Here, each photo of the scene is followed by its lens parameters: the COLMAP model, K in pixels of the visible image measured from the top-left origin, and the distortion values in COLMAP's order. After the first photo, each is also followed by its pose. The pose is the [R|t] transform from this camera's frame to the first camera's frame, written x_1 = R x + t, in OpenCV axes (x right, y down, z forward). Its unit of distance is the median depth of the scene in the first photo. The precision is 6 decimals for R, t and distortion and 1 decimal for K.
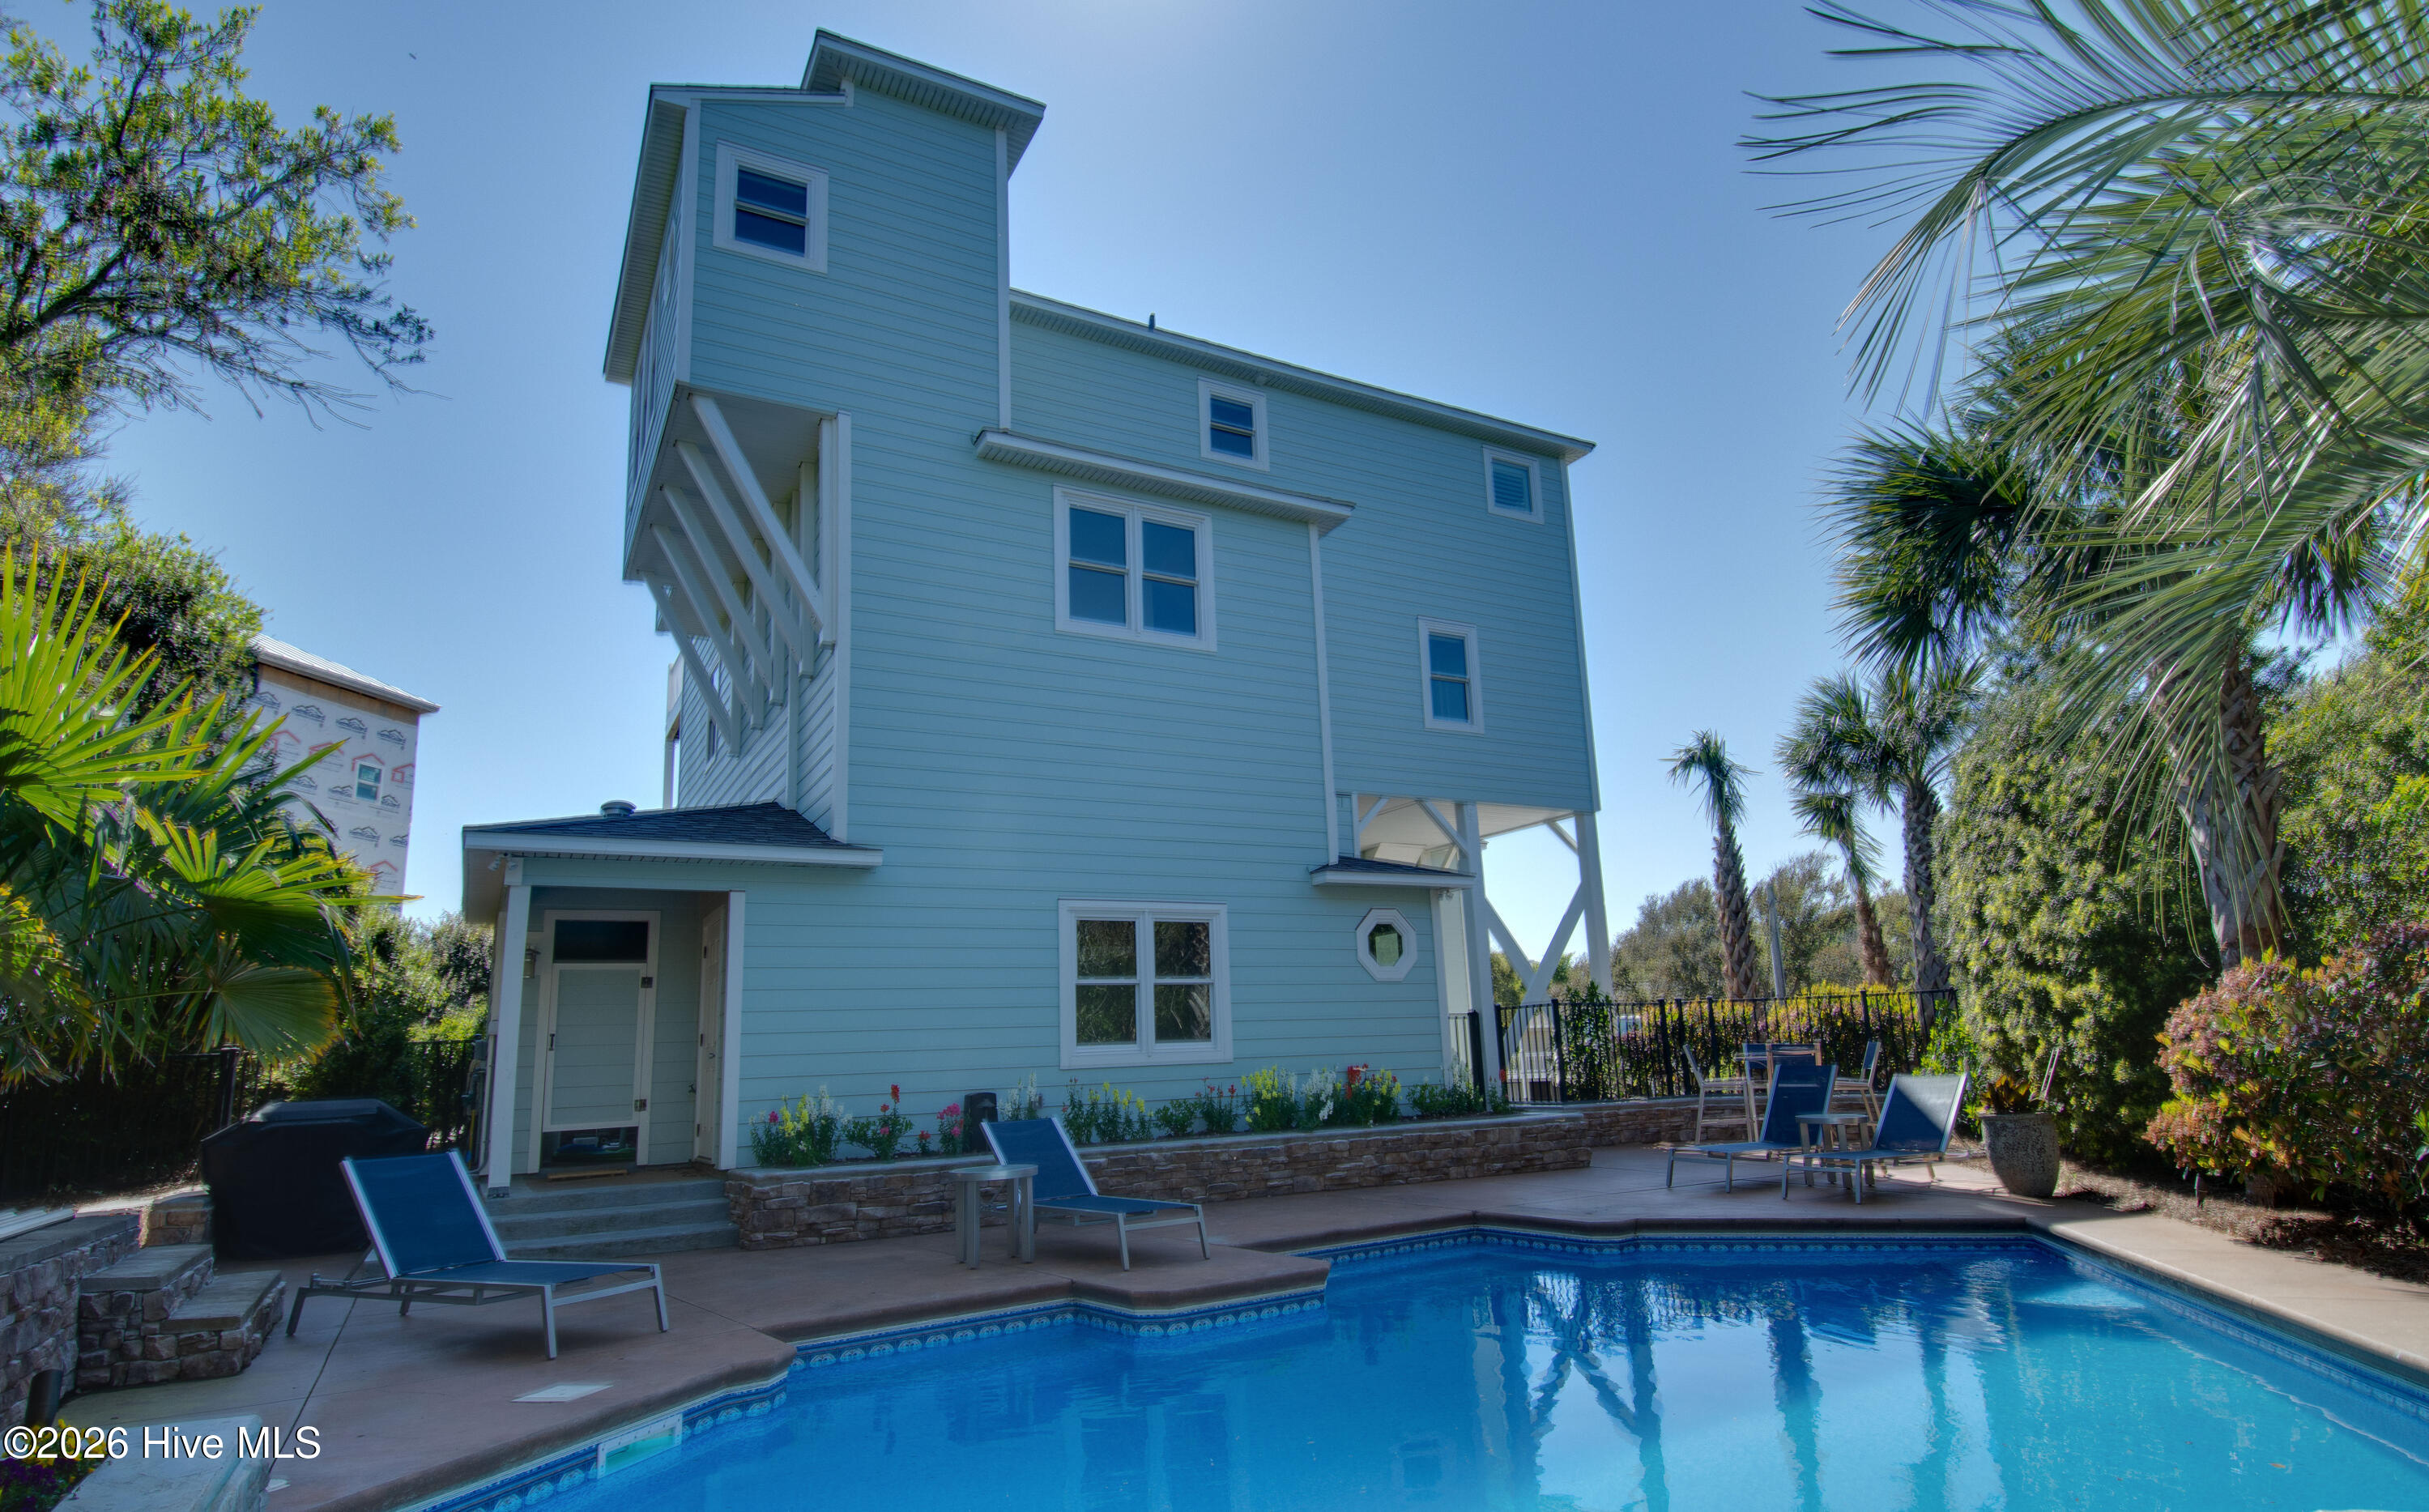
lens RADIAL K [[1306.9, 0, 1222.3], [0, 1306.9, 786.1], [0, 0, 1]] dist [0.056204, -0.053677]
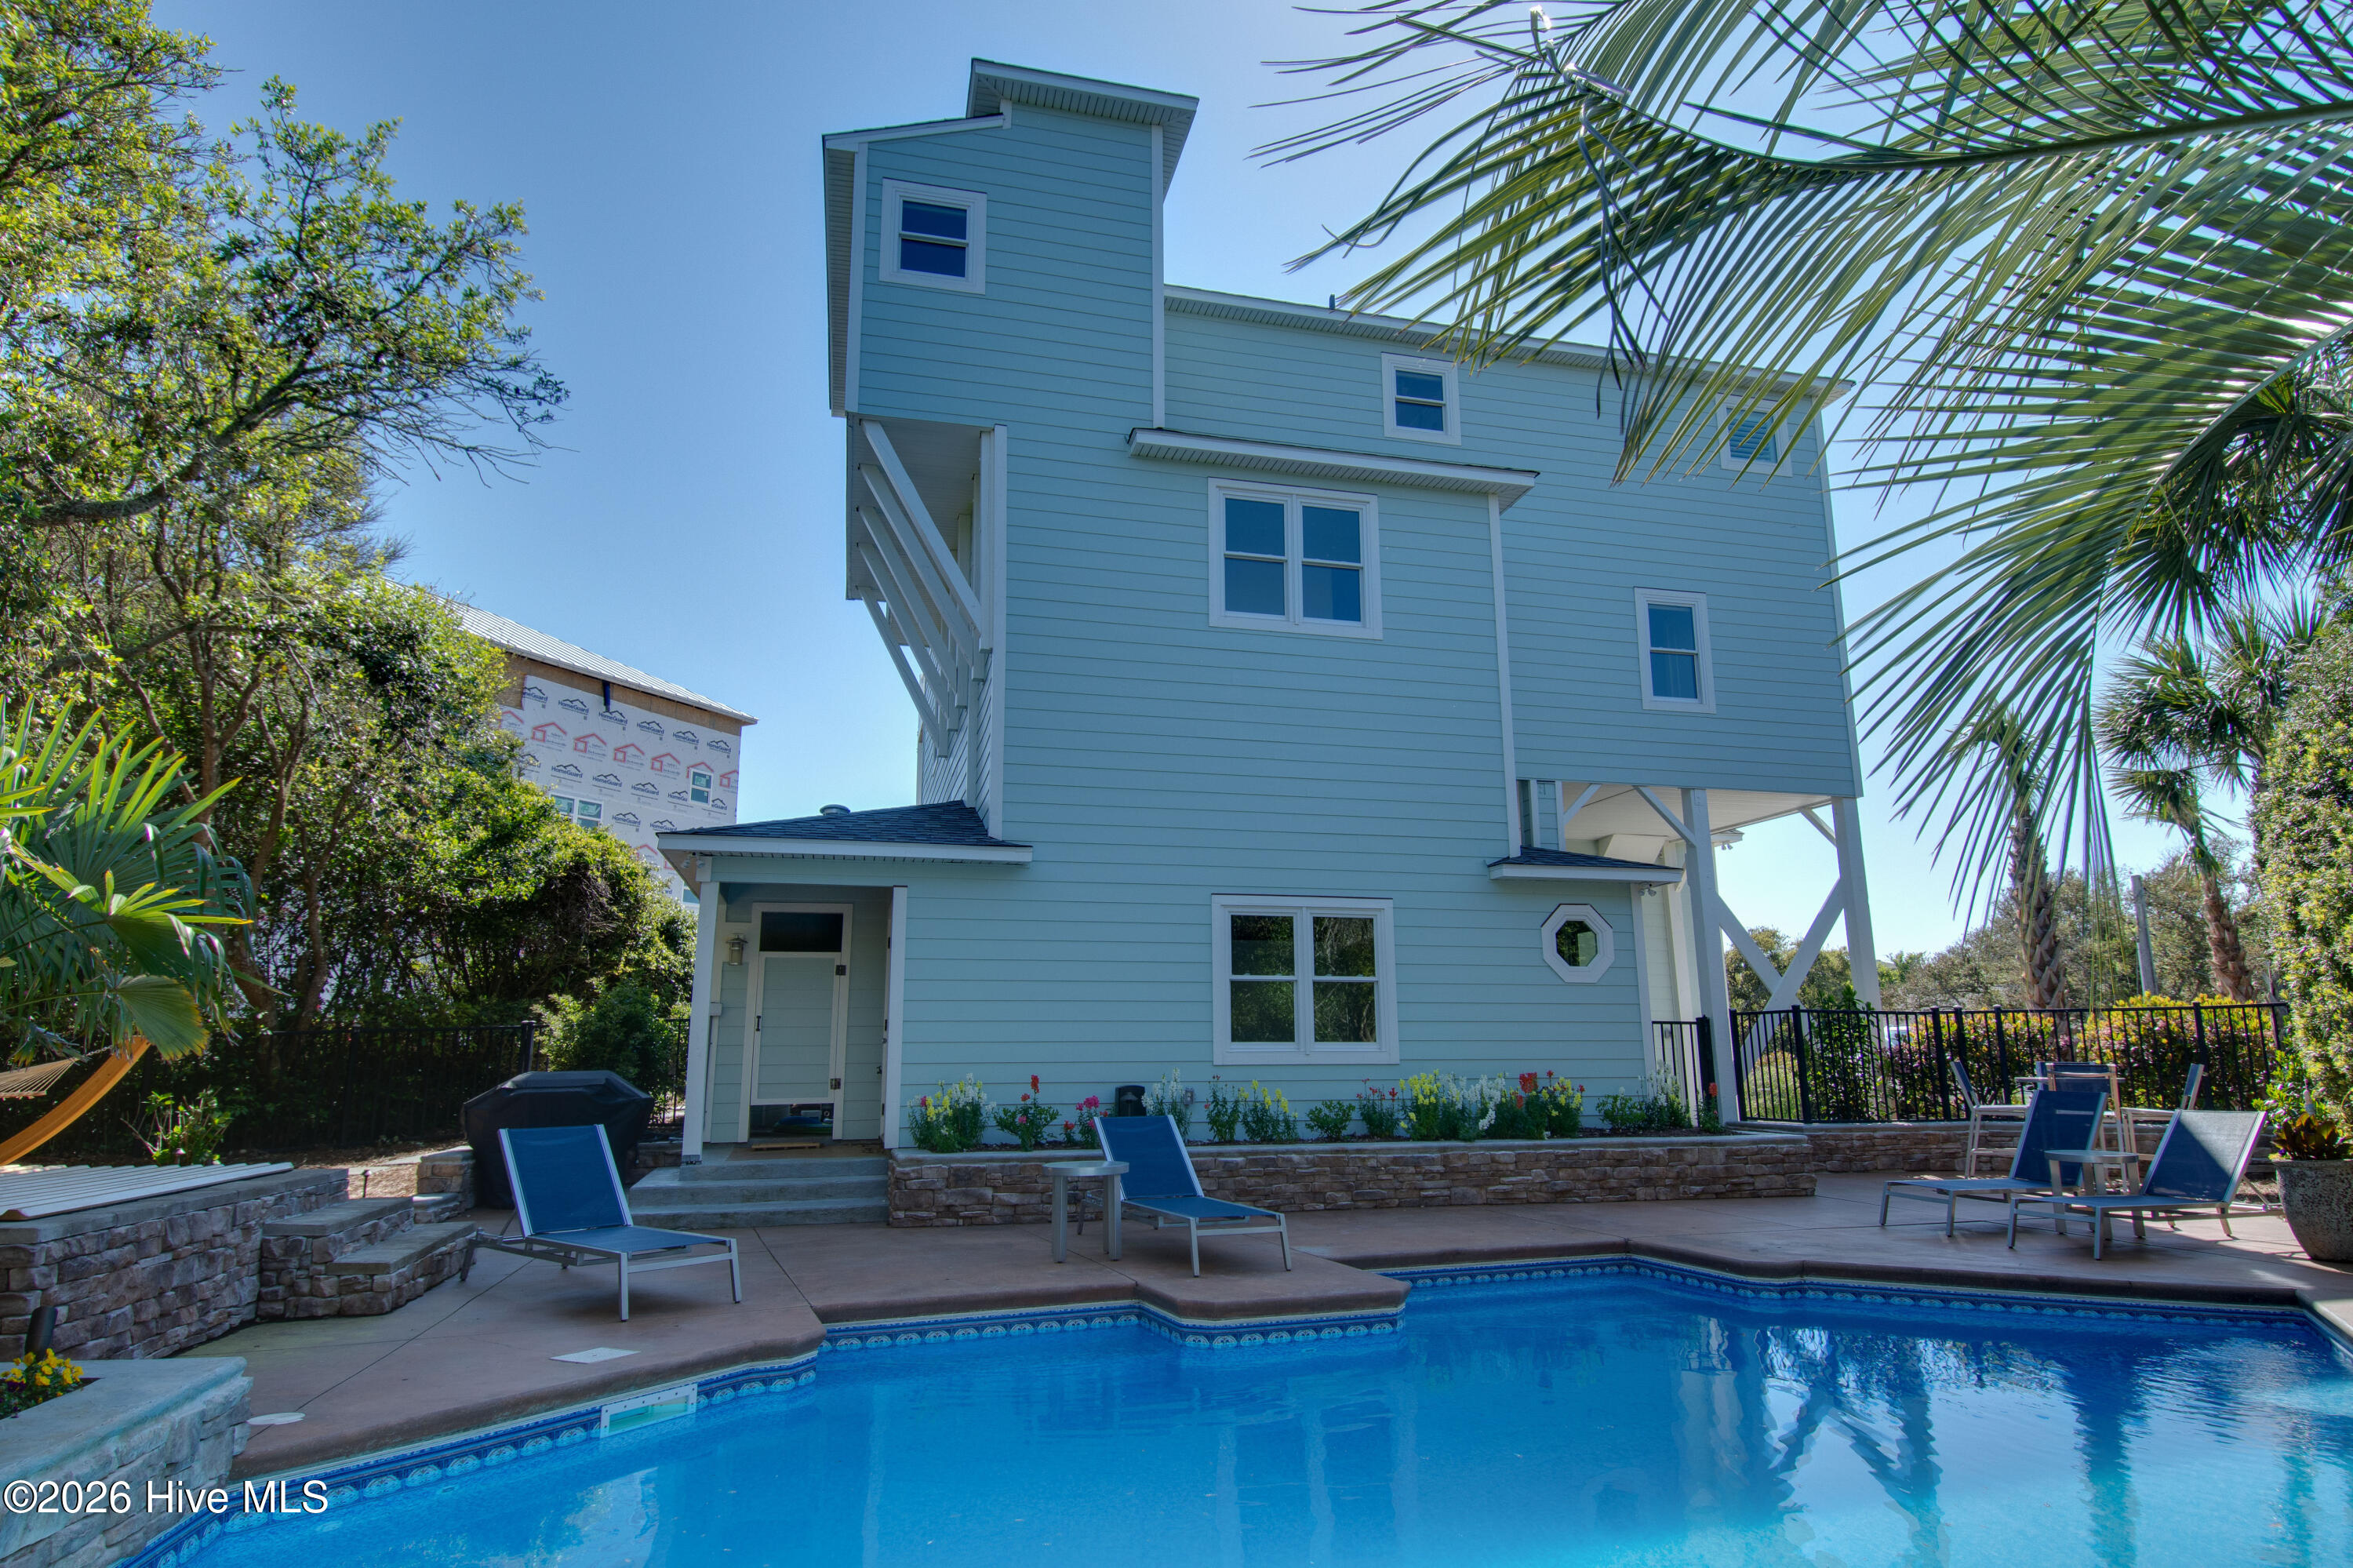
lens RADIAL K [[1308.3, 0, 1185.3], [0, 1308.3, 791.8], [0, 0, 1]] dist [0.053695, -0.053295]
pose [[0.966199, -0.018972, -0.257097, 0.116084], [0.022311, 0.999700, 0.010075, -0.002929], [0.256829, -0.015470, 0.966333, 0.033808]]
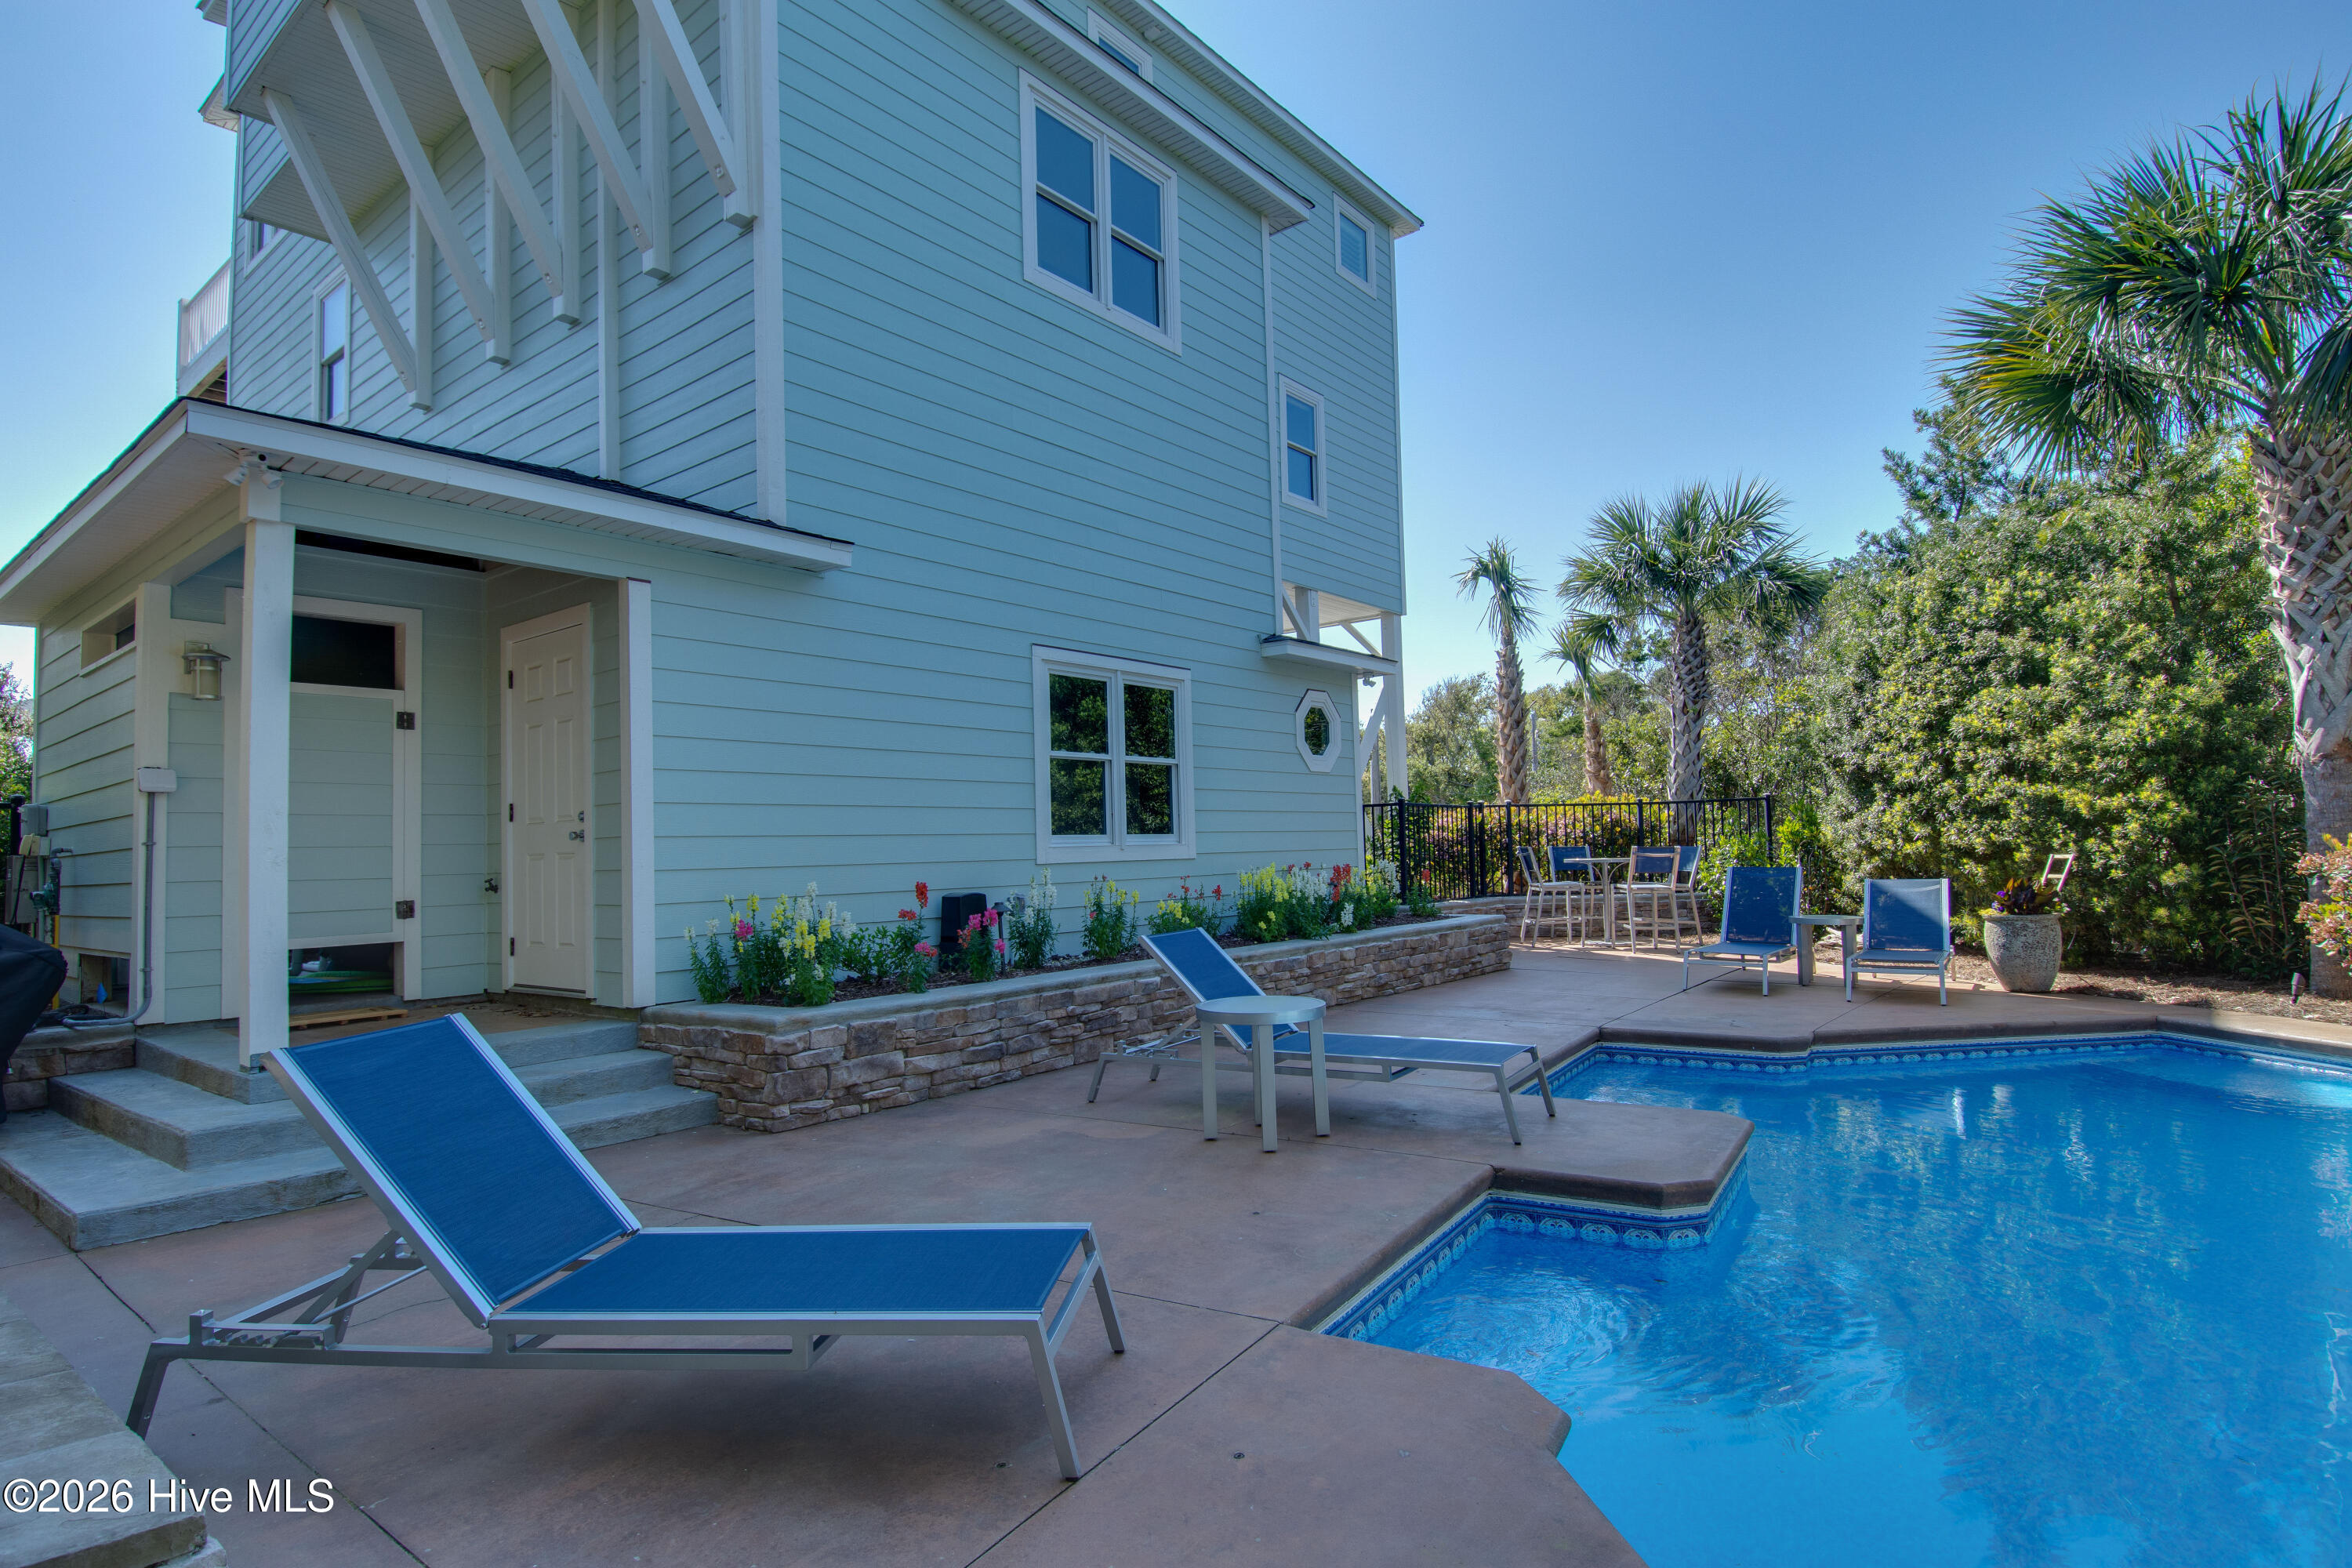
lens RADIAL K [[1220.1, 0, 1186.1], [0, 1220.1, 789.1], [0, 0, 1]] dist [0.054271, -0.052427]
pose [[0.925541, 0.034032, 0.377116, -0.314935], [-0.088655, 0.987746, 0.128445, 0.071474], [-0.368123, -0.152314, 0.917216, 0.314440]]
